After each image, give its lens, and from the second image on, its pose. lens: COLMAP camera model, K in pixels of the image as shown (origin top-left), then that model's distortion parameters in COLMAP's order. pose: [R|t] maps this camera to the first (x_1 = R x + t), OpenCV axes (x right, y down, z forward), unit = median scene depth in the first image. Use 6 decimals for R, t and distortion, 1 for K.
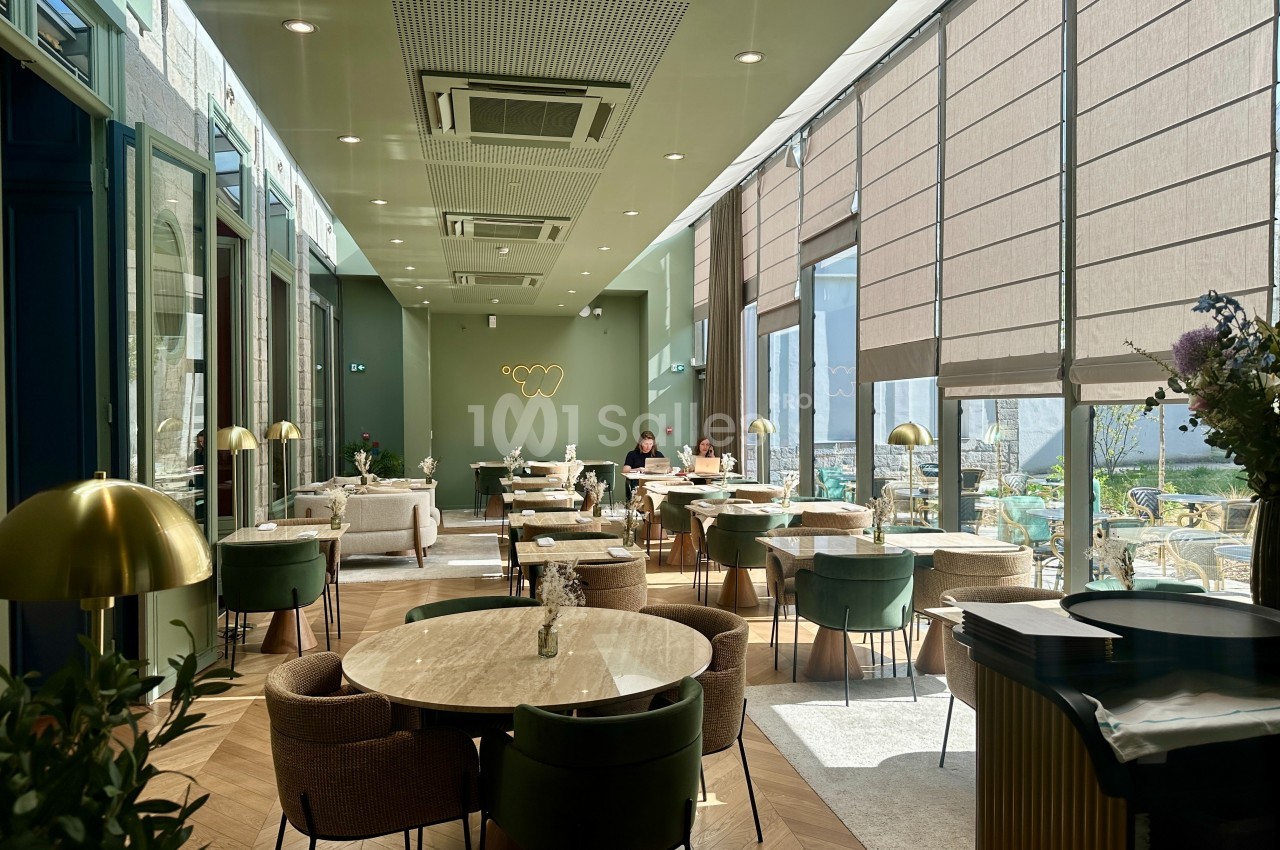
lens RADIAL K [[929.1, 0, 640.0], [0, 929.1, 425.0], [0, 0, 1]] dist [0.023488, -0.004617]
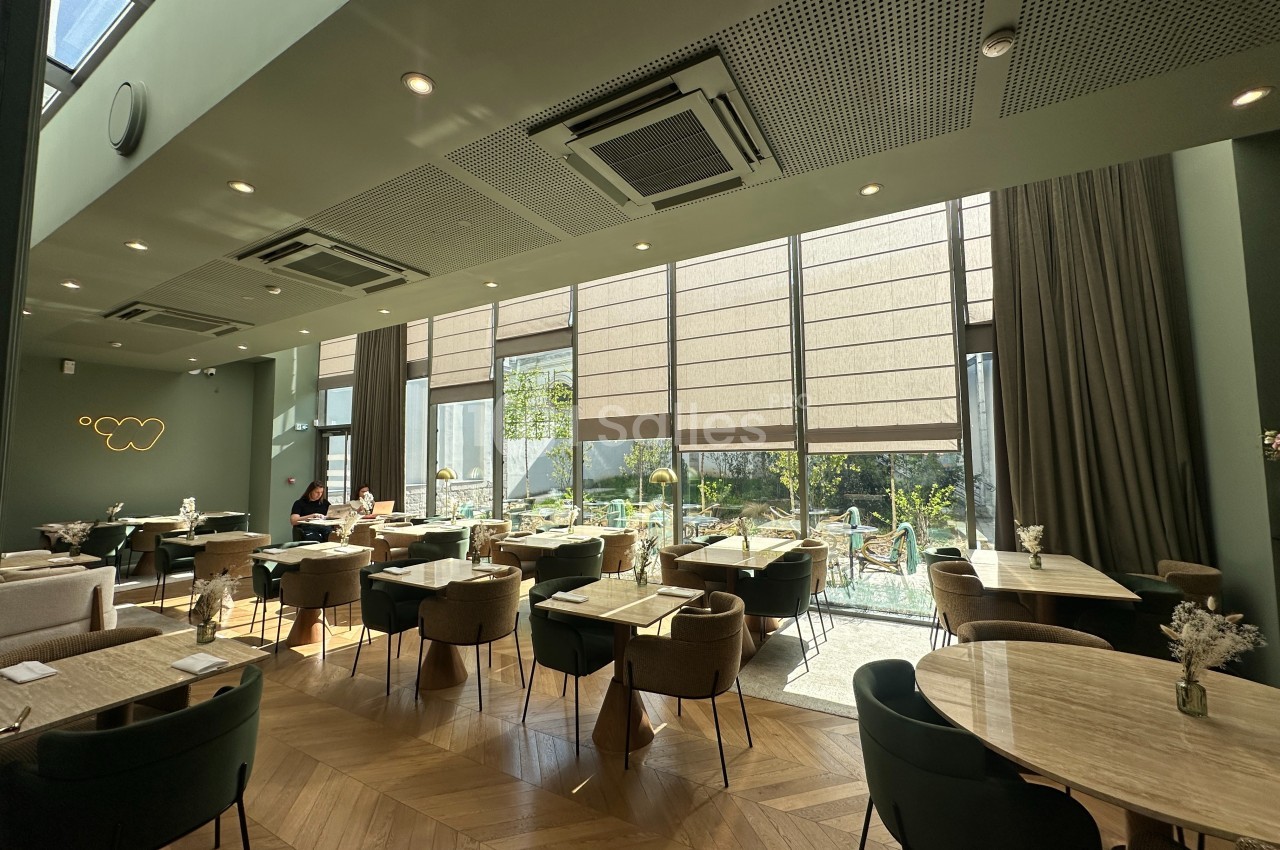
lens RADIAL K [[520.8, 0, 640.0], [0, 520.8, 425.0], [0, 0, 1]] dist [-0.000704, -0.000399]
pose [[0.631178, 0.049648, 0.774048, -0.328583], [0.020028, 0.996573, -0.080253, -0.003478], [-0.775380, 0.066157, 0.628020, 0.411073]]
